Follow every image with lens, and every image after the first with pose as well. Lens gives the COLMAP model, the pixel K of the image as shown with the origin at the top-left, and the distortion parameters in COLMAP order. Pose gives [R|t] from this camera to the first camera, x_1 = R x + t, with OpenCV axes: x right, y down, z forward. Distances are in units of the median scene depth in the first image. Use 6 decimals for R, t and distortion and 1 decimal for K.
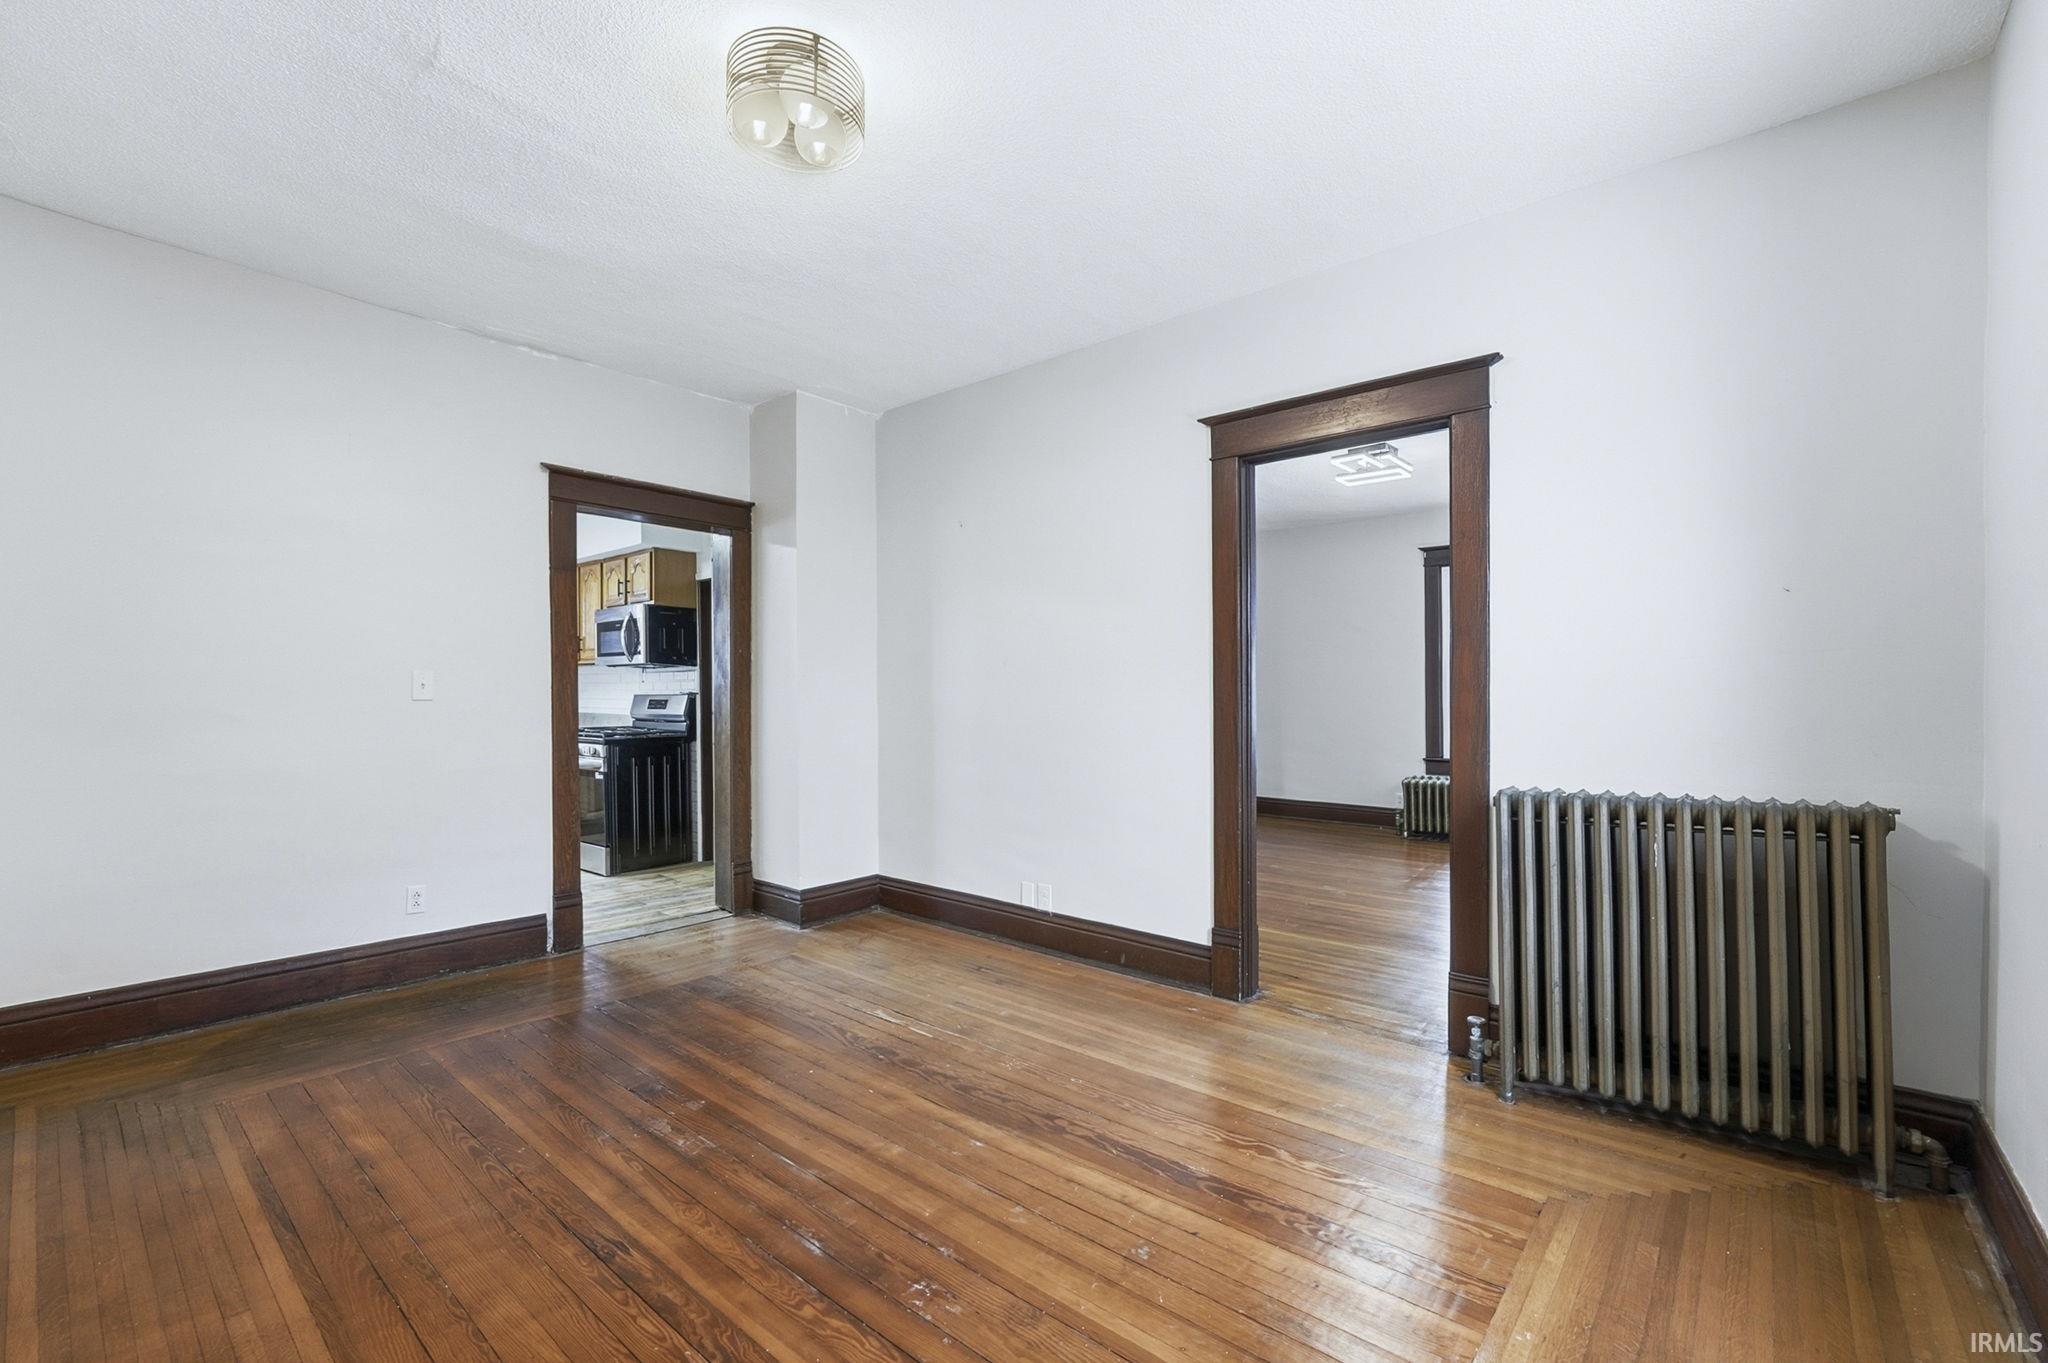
lens RADIAL K [[856.3, 0, 1024.0], [0, 856.3, 681.5], [0, 0, 1]] dist [-0.013087, 0.000130]
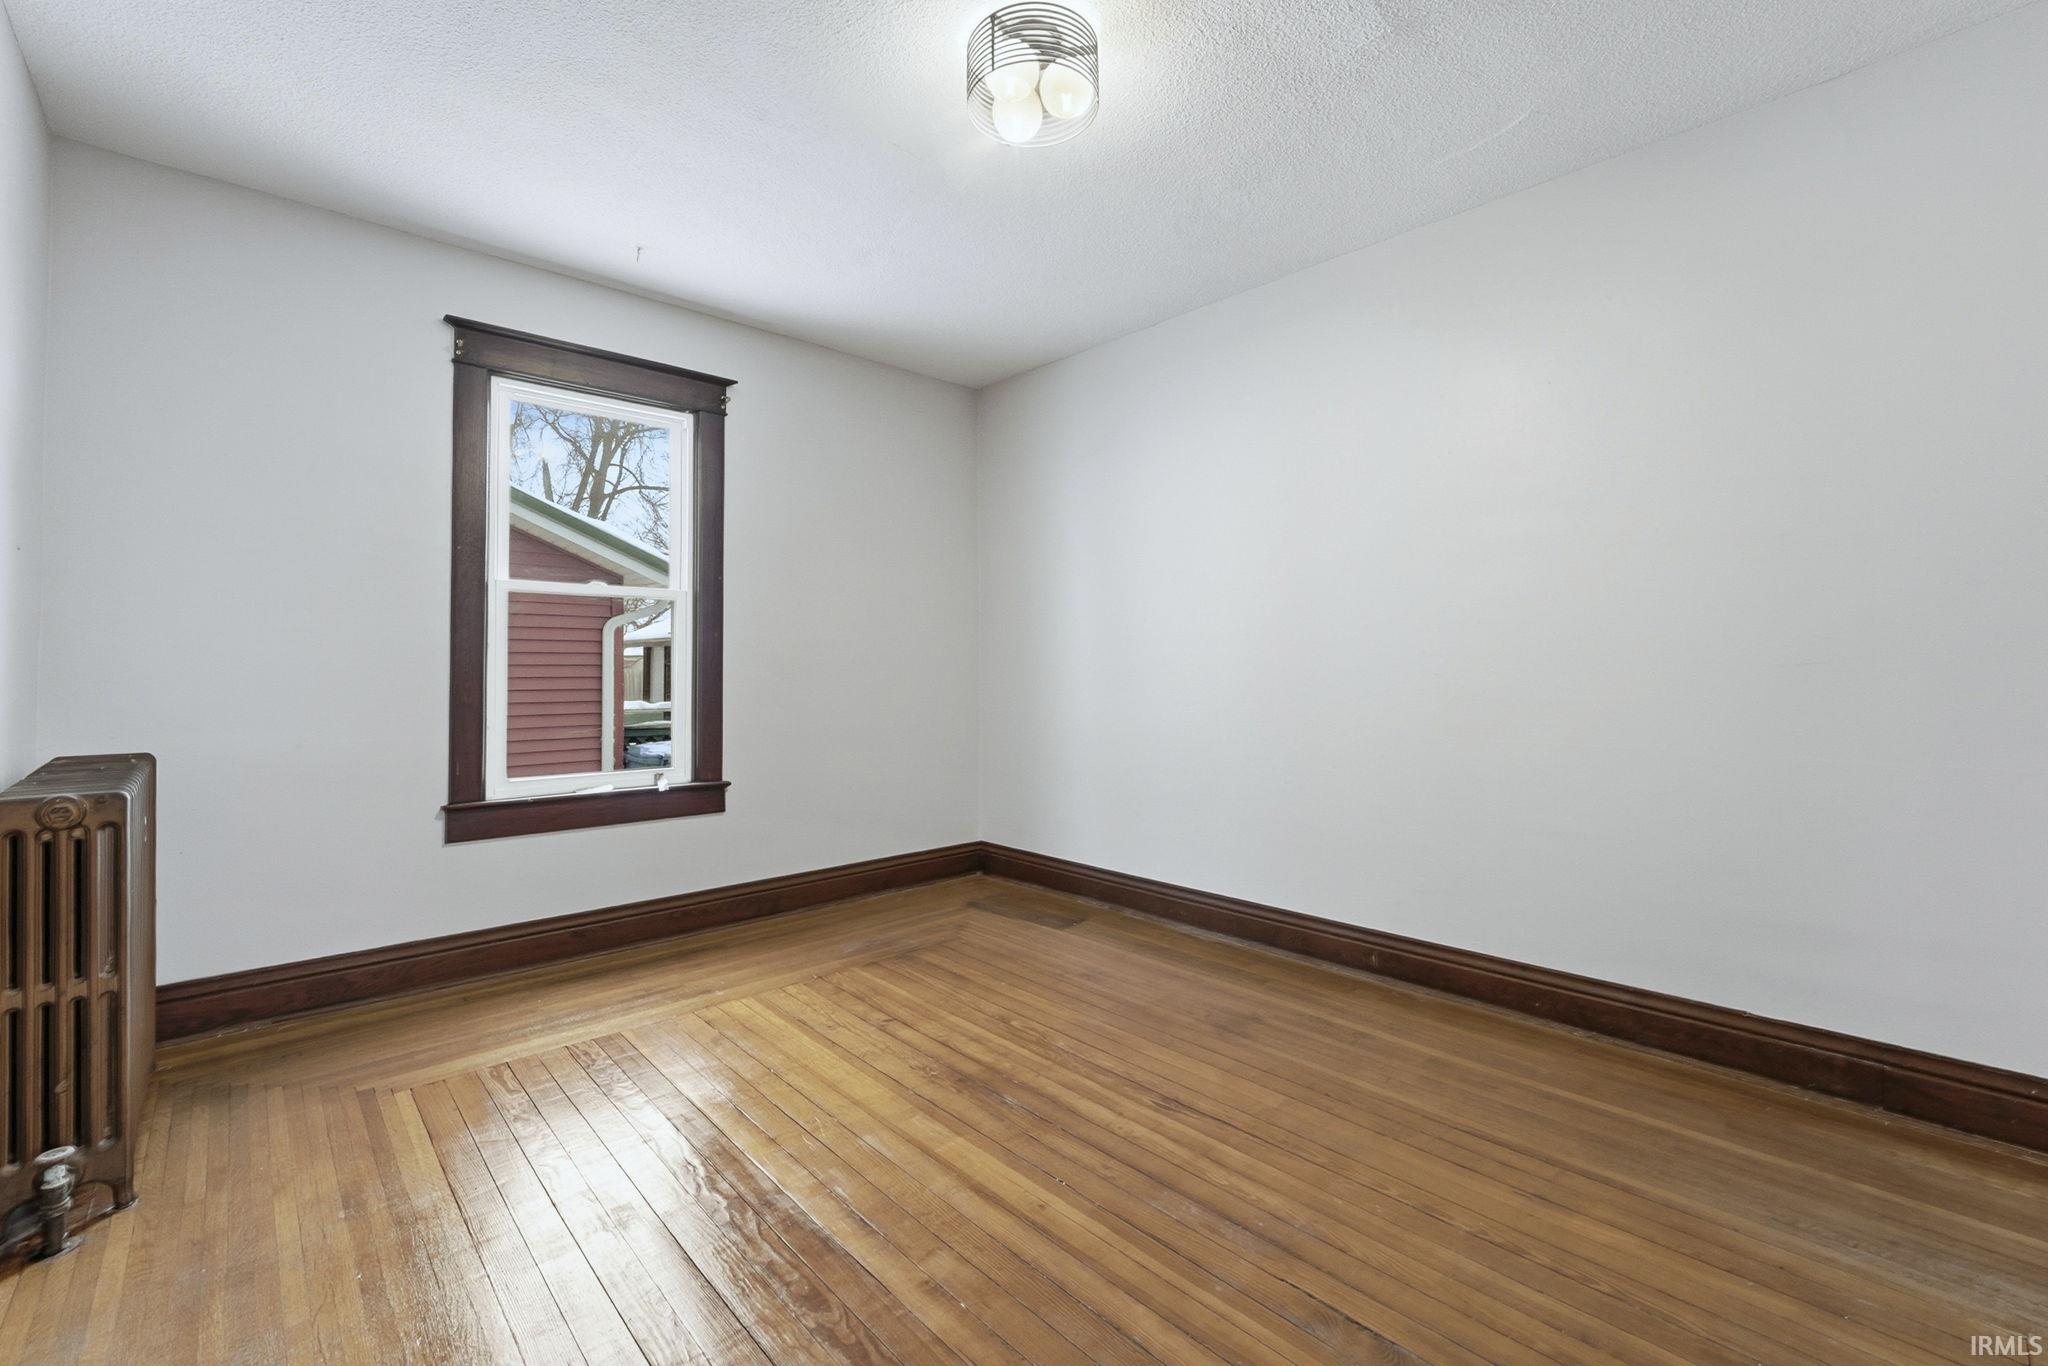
lens RADIAL K [[856.3, 0, 1024.0], [0, 856.3, 683.0], [0, 0, 1]] dist [-0.013087, 0.000130]
pose [[-0.993654, -0.005455, 0.112347, -0.367672], [-0.006553, 0.999934, -0.009406, 0.051241], [-0.112288, -0.010083, -0.993625, 2.053298]]
